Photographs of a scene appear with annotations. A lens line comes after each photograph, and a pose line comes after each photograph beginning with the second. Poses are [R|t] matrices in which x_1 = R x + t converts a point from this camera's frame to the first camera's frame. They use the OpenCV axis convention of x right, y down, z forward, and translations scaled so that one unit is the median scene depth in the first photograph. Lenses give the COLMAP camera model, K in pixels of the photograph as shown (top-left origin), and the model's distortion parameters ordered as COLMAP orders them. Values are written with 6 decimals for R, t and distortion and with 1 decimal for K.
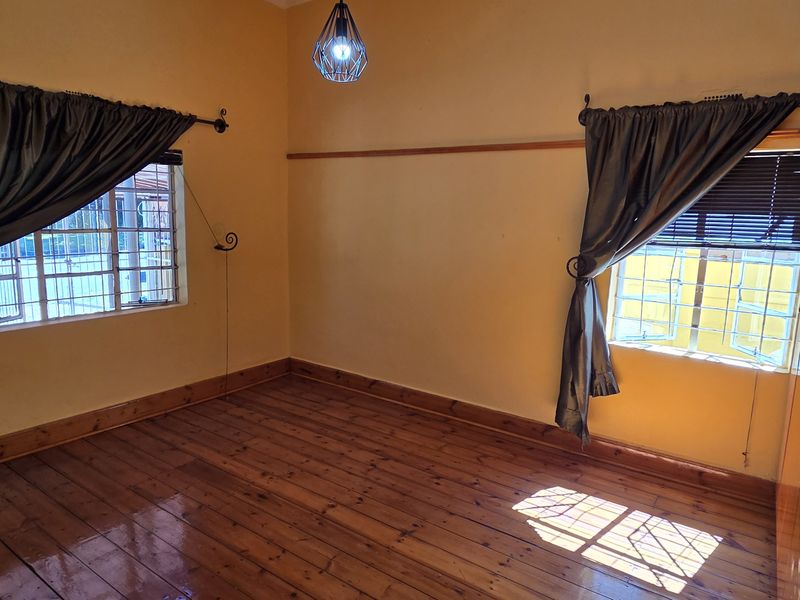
lens RADIAL K [[535.1, 0, 400.0], [0, 535.1, 300.0], [0, 0, 1]] dist [-0.001416, -0.000203]
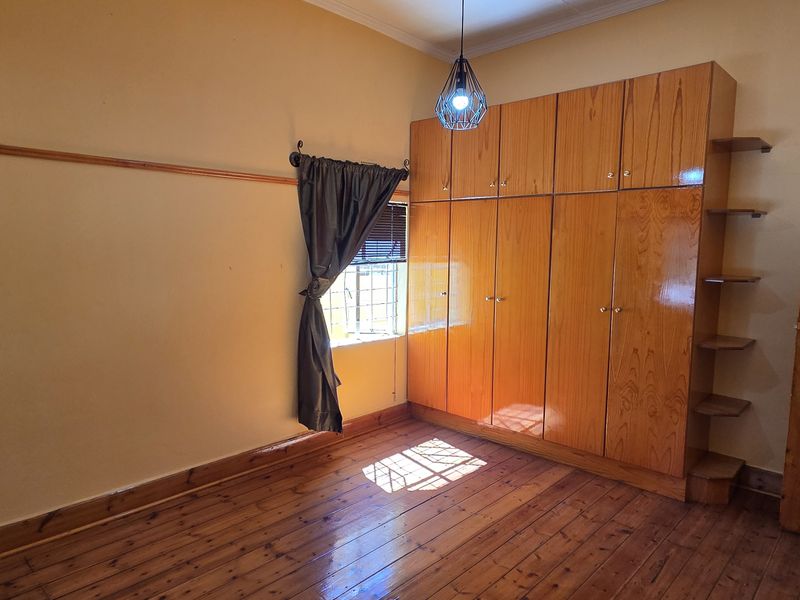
lens RADIAL K [[535.1, 0, 400.0], [0, 535.1, 300.0], [0, 0, 1]] dist [-0.001416, -0.000203]
pose [[0.139992, -0.133235, 0.981148, -0.798877], [0.156628, 0.981409, 0.110922, -0.140813], [-0.977686, 0.138147, 0.158258, 0.654585]]
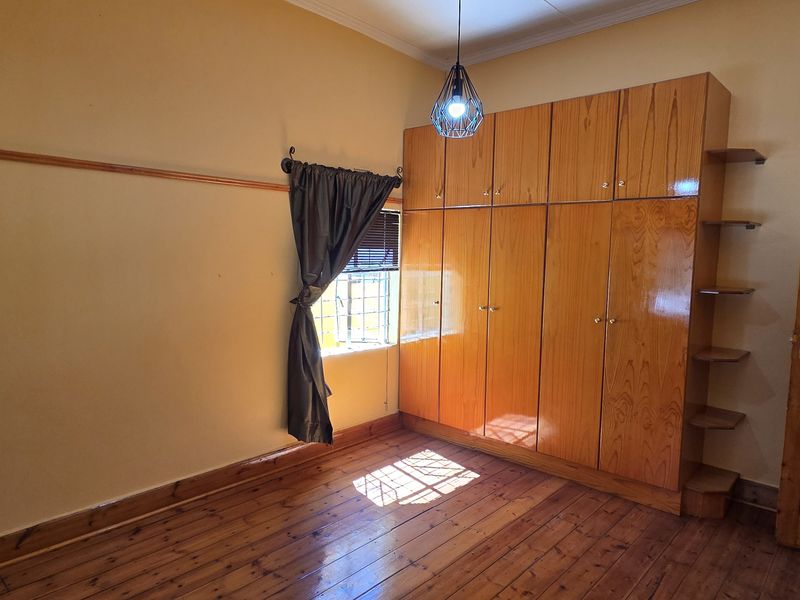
lens RADIAL K [[535.1, 0, 400.0], [0, 535.1, 300.0], [0, 0, 1]] dist [-0.001416, -0.000203]
pose [[0.124051, -0.119983, 0.984995, -0.780927], [0.148181, 0.983772, 0.101172, -0.144665], [-0.981149, 0.133407, 0.139817, 0.660260]]
